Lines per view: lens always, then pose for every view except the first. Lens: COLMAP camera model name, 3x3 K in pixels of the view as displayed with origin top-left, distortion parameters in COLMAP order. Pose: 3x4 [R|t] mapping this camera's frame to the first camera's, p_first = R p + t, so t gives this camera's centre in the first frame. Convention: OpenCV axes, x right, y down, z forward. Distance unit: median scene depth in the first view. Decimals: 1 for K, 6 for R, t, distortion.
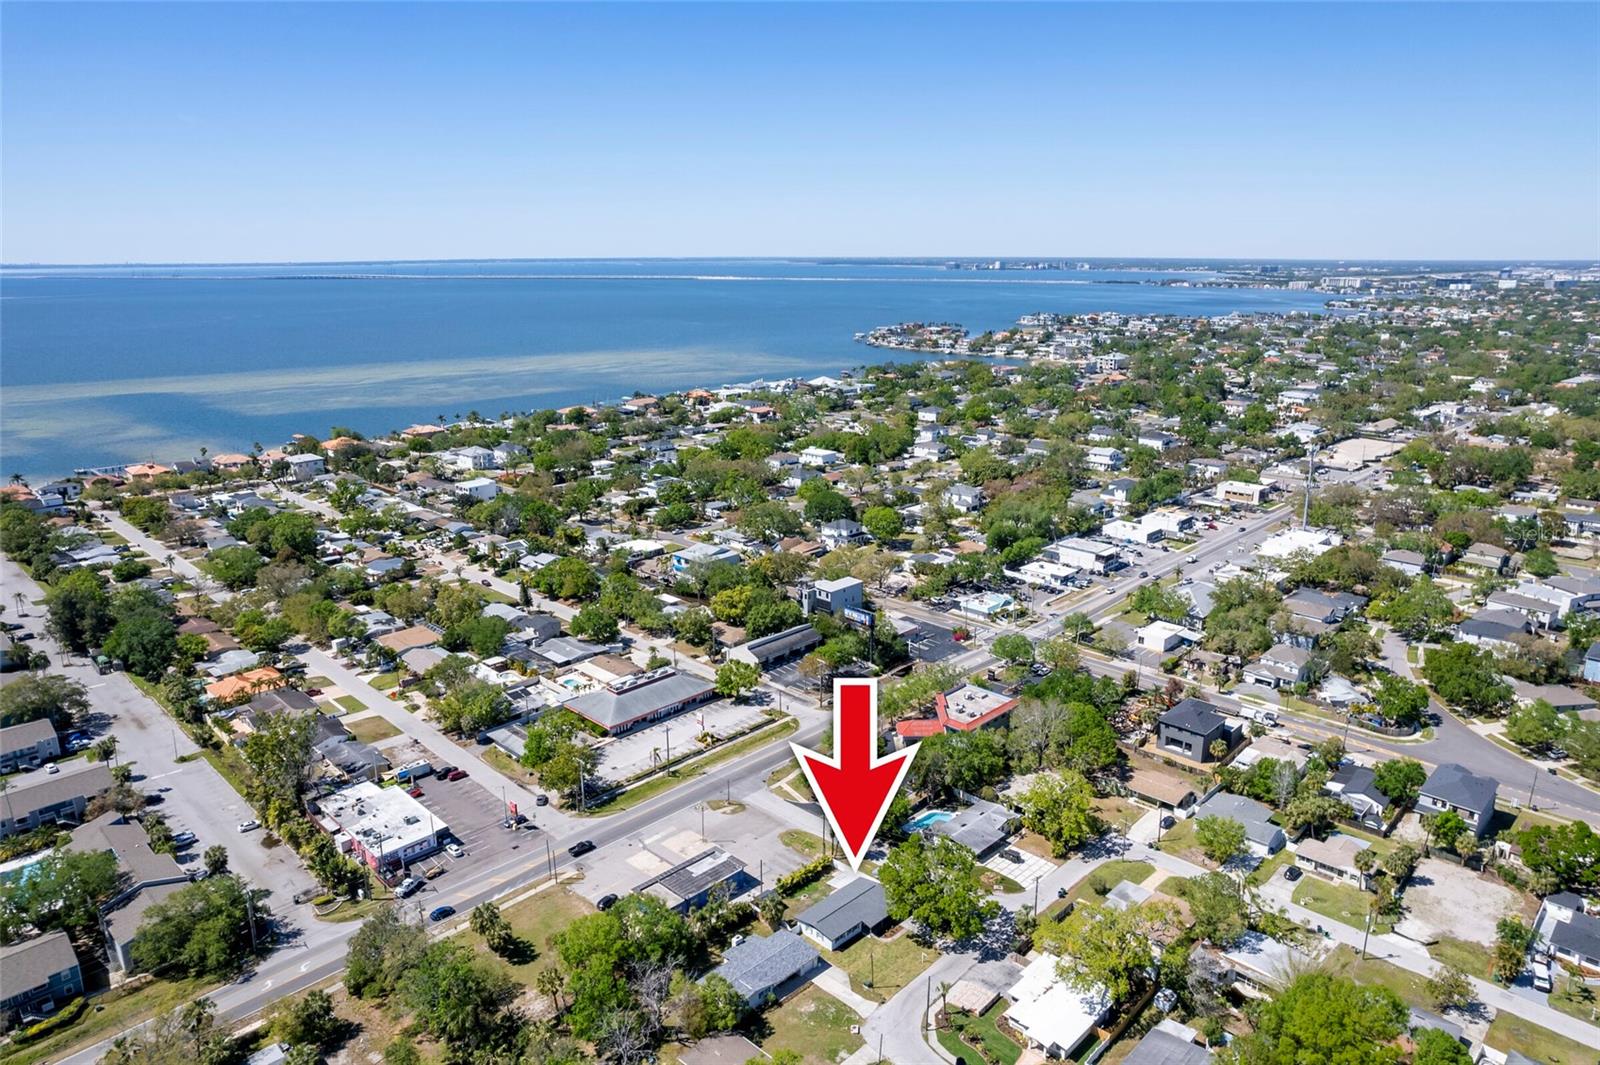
lens RADIAL K [[1041.0, 0, 800.0], [0, 1041.0, 532.5], [0, 0, 1]] dist [-0.023035, 0.000368]
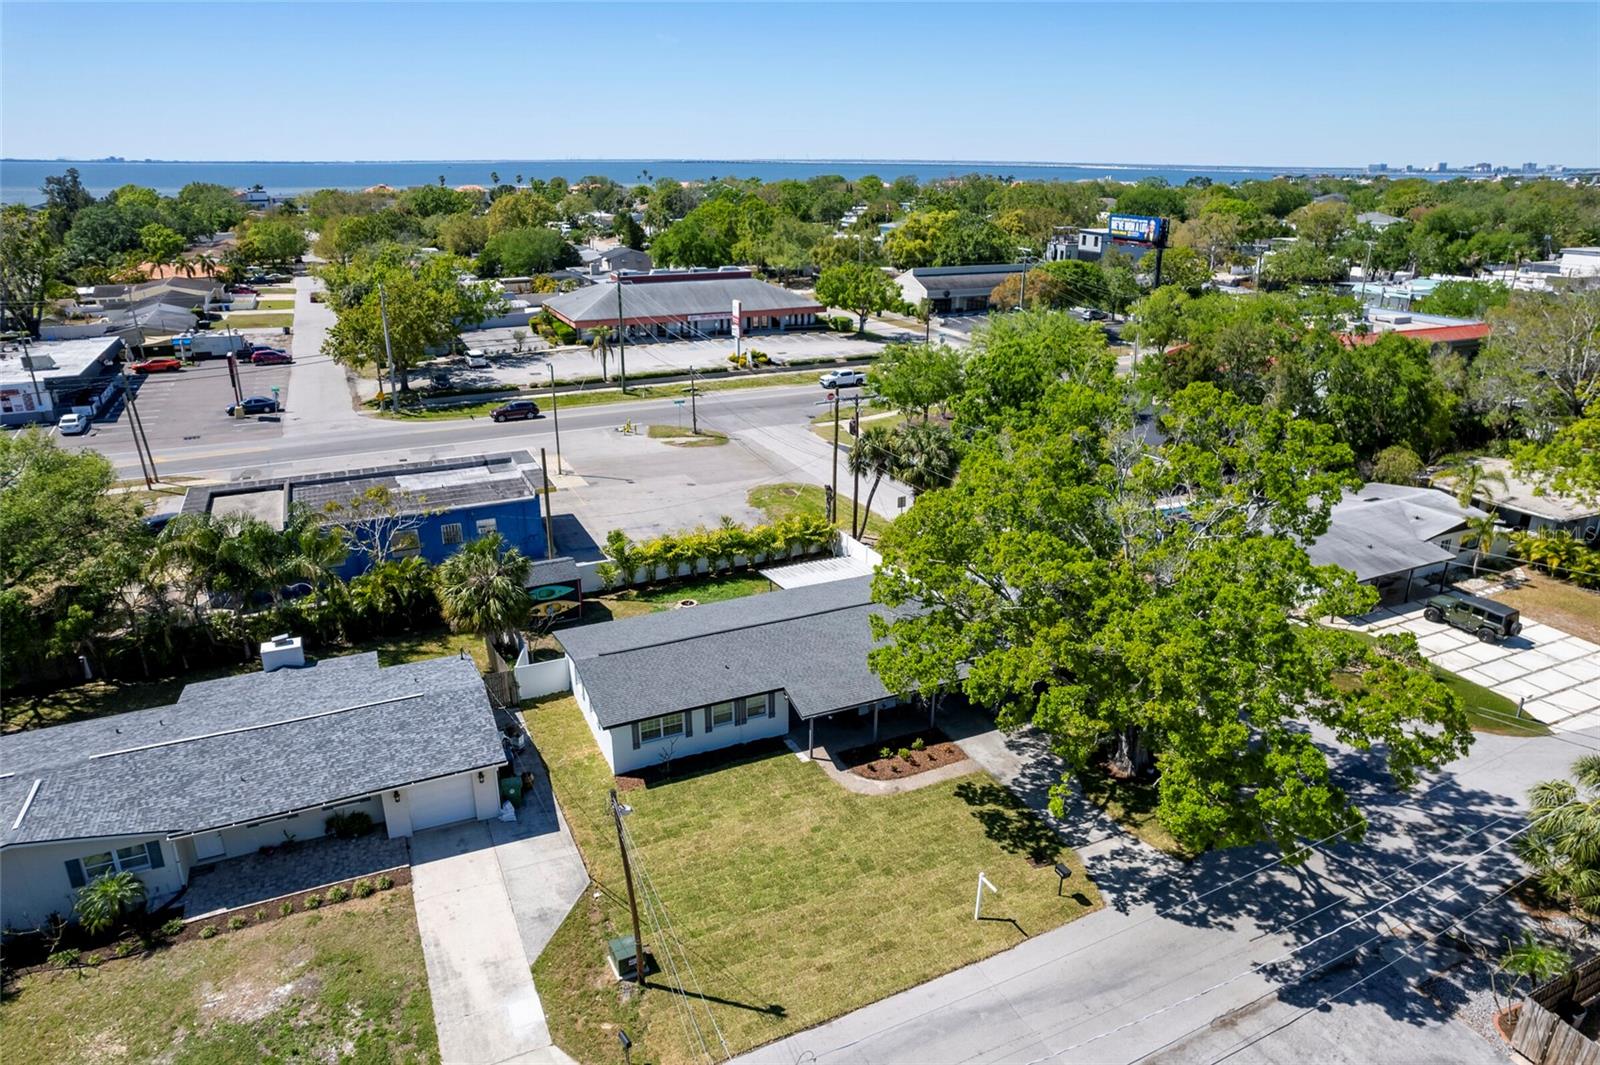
lens RADIAL K [[1020.5, 0, 800.0], [0, 1020.5, 532.5], [0, 0, 1]] dist [-0.038006, 0.000857]
pose [[0.936848, 0.130367, -0.324532, 0.129213], [-0.100926, 0.989228, 0.106032, 0.300793], [0.334859, -0.066582, 0.939913, 0.750910]]
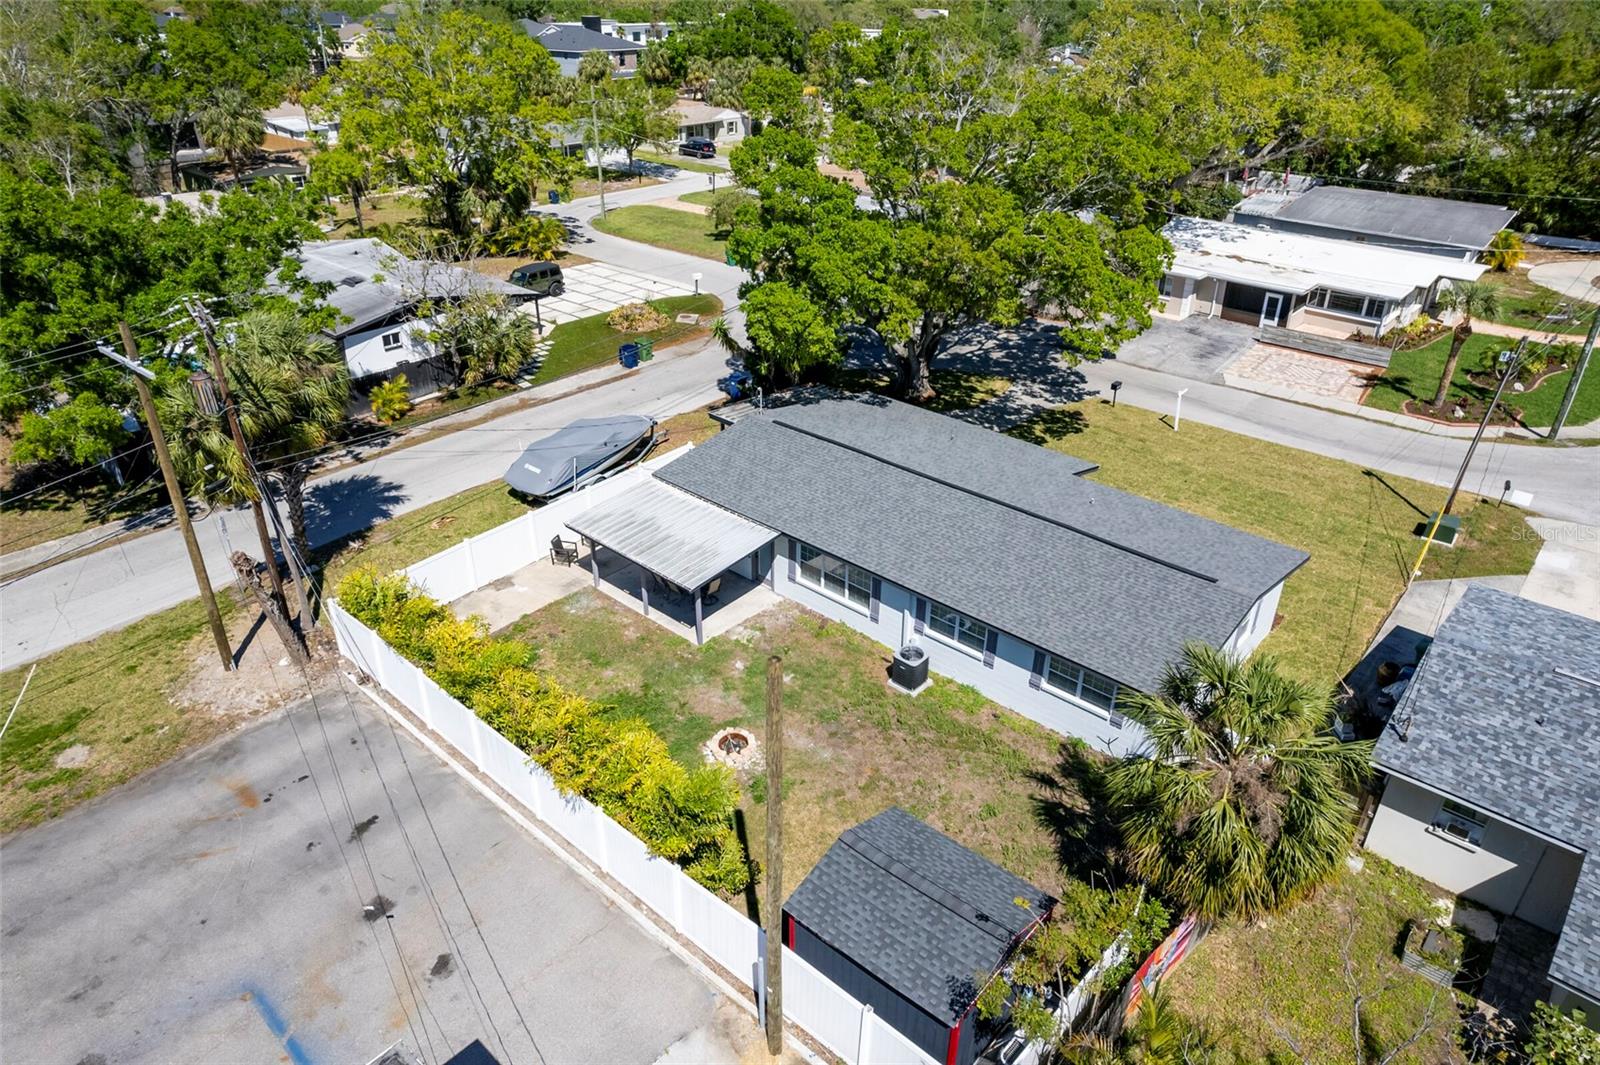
lens RADIAL K [[1041.0, 0, 800.0], [0, 1041.0, 532.5], [0, 0, 1]] dist [-0.023035, 0.000368]
pose [[-0.052122, -0.467614, 0.882395, -0.103522], [0.245196, 0.850556, 0.465225, 0.272971], [-0.968071, 0.240608, 0.070324, 0.994198]]
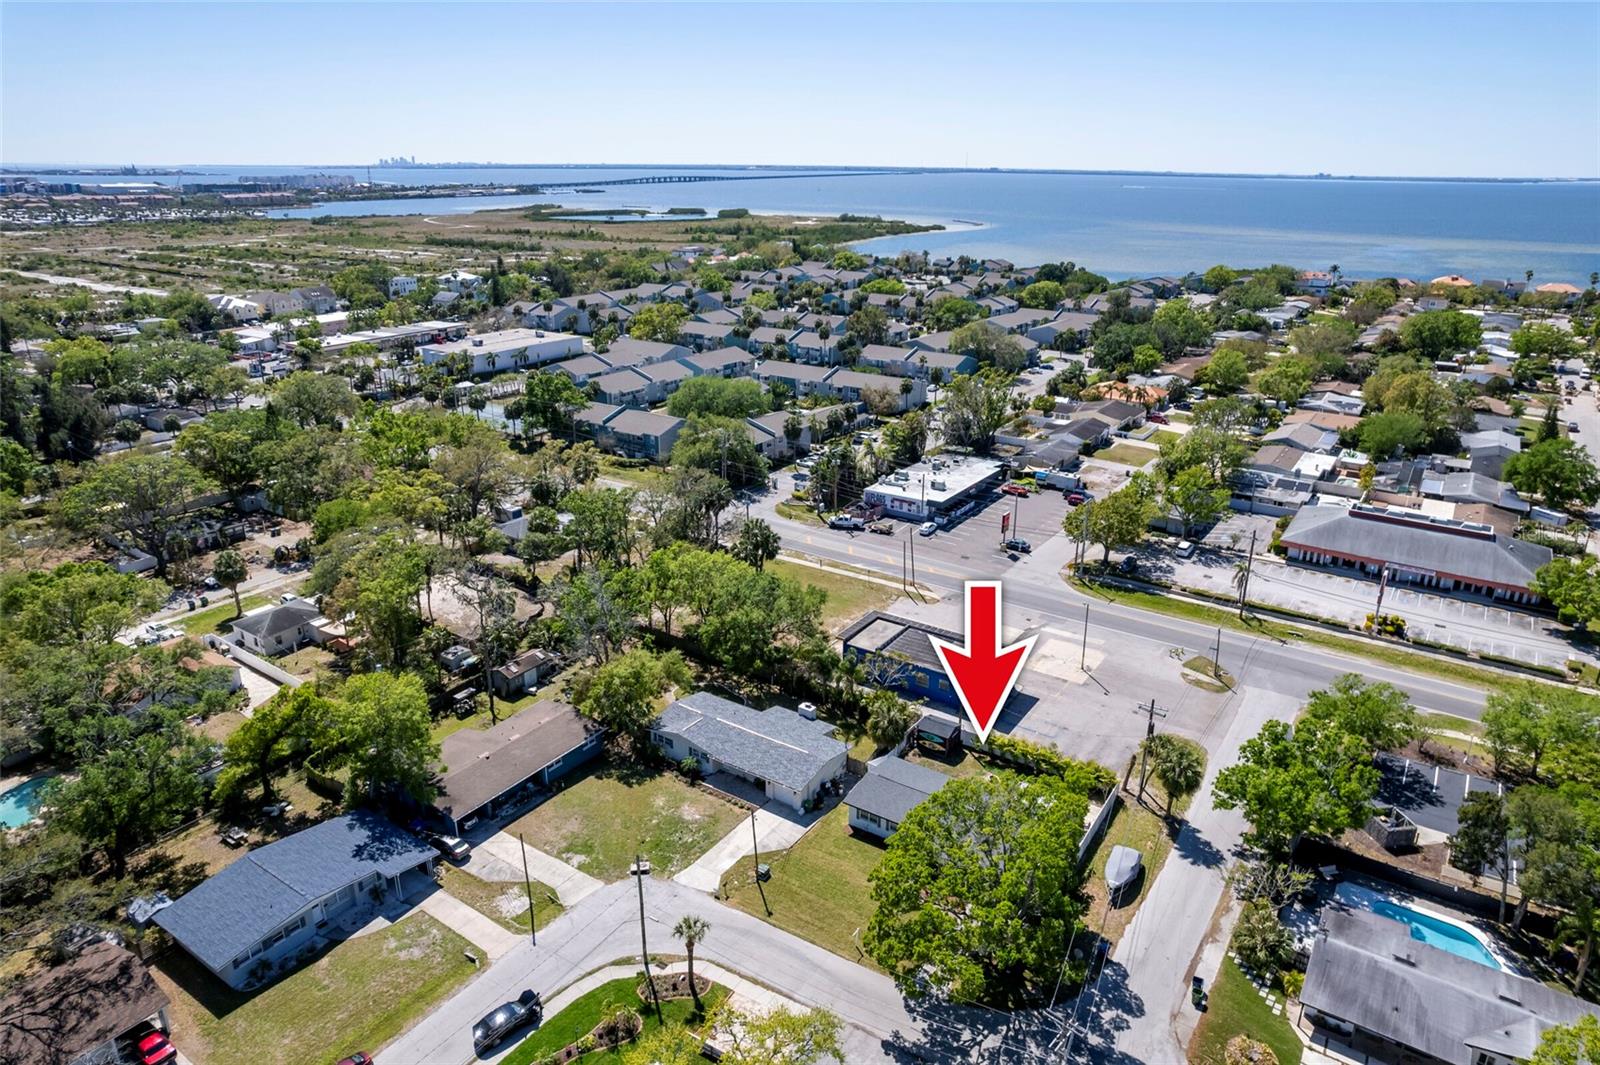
lens RADIAL K [[1020.5, 0, 800.0], [0, 1020.5, 532.5], [0, 0, 1]] dist [-0.038006, 0.000857]
pose [[0.179633, 0.340505, -0.922924, 0.431736], [-0.263425, 0.920572, 0.288365, 0.112643], [0.947808, 0.191321, 0.255063, 0.762369]]
